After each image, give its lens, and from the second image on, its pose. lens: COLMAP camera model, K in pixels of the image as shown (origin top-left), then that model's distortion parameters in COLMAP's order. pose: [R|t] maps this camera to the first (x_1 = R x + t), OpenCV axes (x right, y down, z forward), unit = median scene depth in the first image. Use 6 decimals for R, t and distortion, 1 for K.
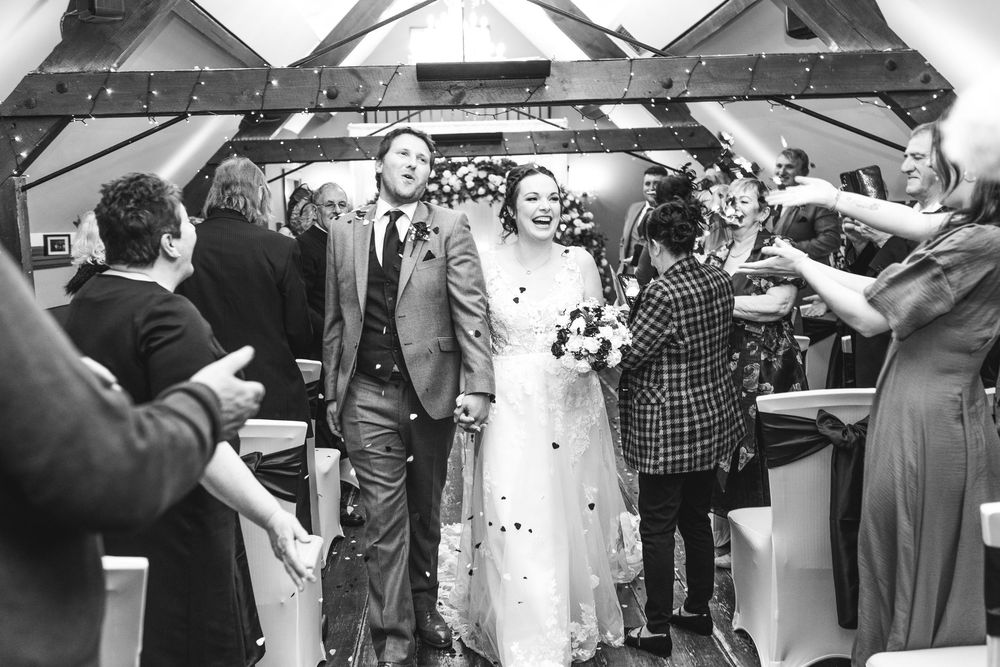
lens RADIAL K [[947.9, 0, 493.5], [0, 947.9, 348.5], [0, 0, 1]] dist [-0.000603, 0.001342]
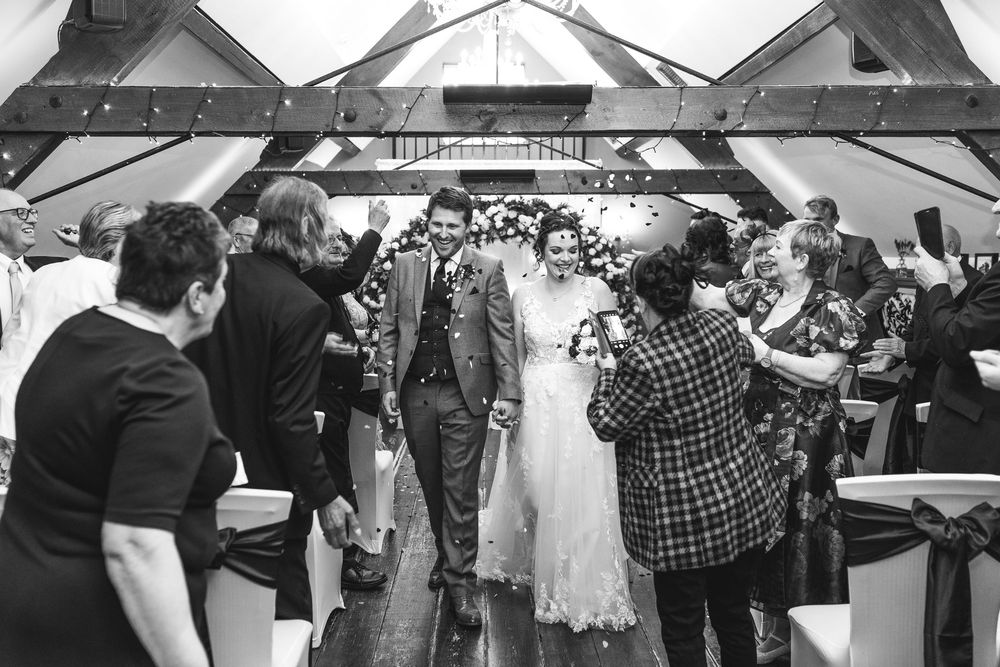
lens RADIAL K [[952.8, 0, 500.0], [0, 952.8, 333.5], [0, 0, 1]] dist [-0.001747, 0.018272]
pose [[0.999307, 0.031114, -0.020419, -0.001665], [-0.032296, 0.997655, -0.060352, -0.010587], [0.018494, 0.060969, 0.997968, 0.103181]]
